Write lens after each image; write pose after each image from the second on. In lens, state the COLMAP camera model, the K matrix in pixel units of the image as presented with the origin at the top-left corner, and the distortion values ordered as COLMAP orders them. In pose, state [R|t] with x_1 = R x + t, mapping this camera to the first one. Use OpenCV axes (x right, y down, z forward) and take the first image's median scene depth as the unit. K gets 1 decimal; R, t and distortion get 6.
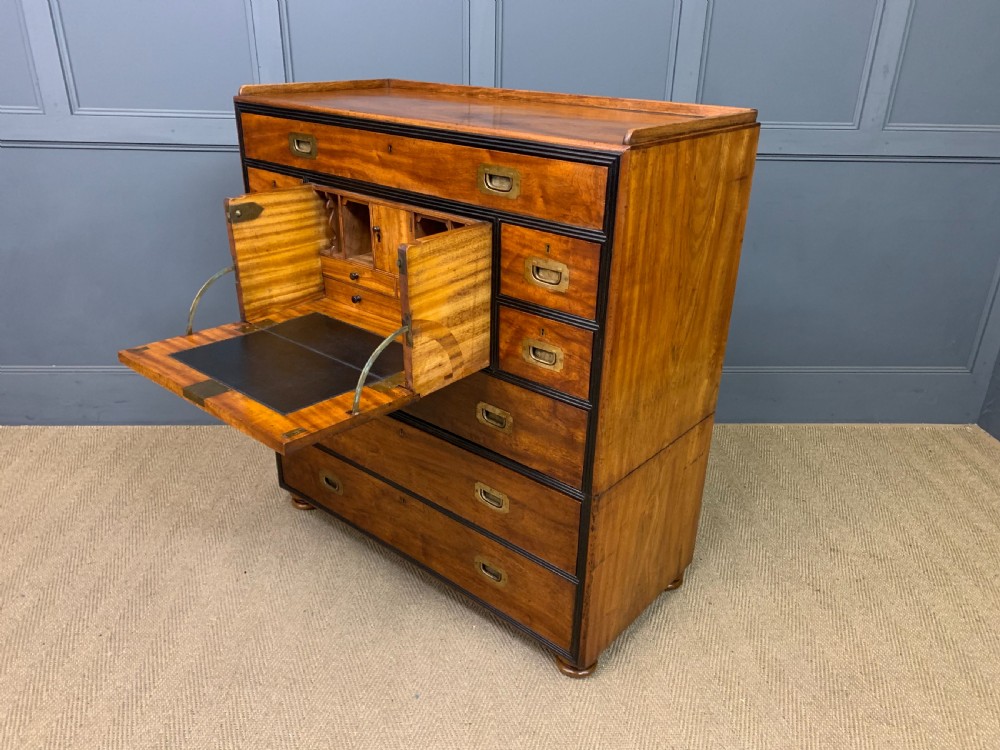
lens RADIAL K [[773.7, 0, 509.0], [0, 773.7, 385.2], [0, 0, 1]] dist [0.039793, -0.036315]
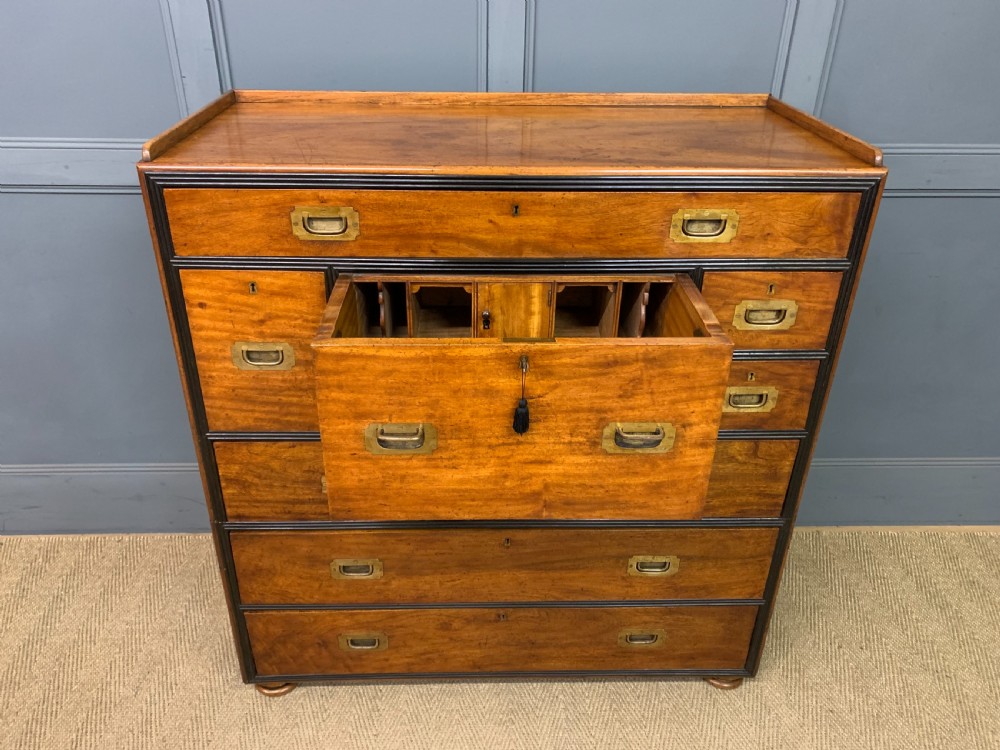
lens RADIAL K [[773.7, 0, 492.0], [0, 773.7, 366.9], [0, 0, 1]] dist [0.039793, -0.036315]
pose [[0.752278, -0.327306, 0.571794, -0.642878], [0.281949, 0.944320, 0.169601, -0.293458], [-0.595468, 0.033630, 0.802675, 0.421244]]
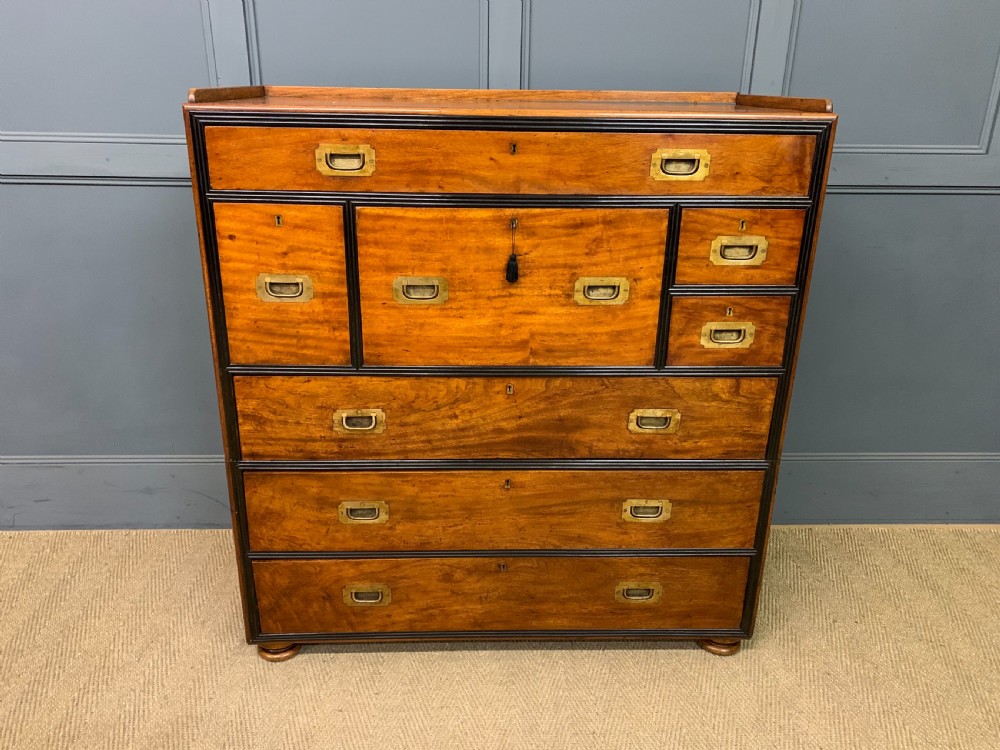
lens RADIAL K [[773.7, 0, 496.3], [0, 773.7, 365.8], [0, 0, 1]] dist [0.039793, -0.036315]
pose [[0.747957, -0.240992, 0.618452, -0.745051], [0.281856, 0.958897, 0.032775, -0.109825], [-0.600931, 0.149800, 0.785138, 0.382857]]
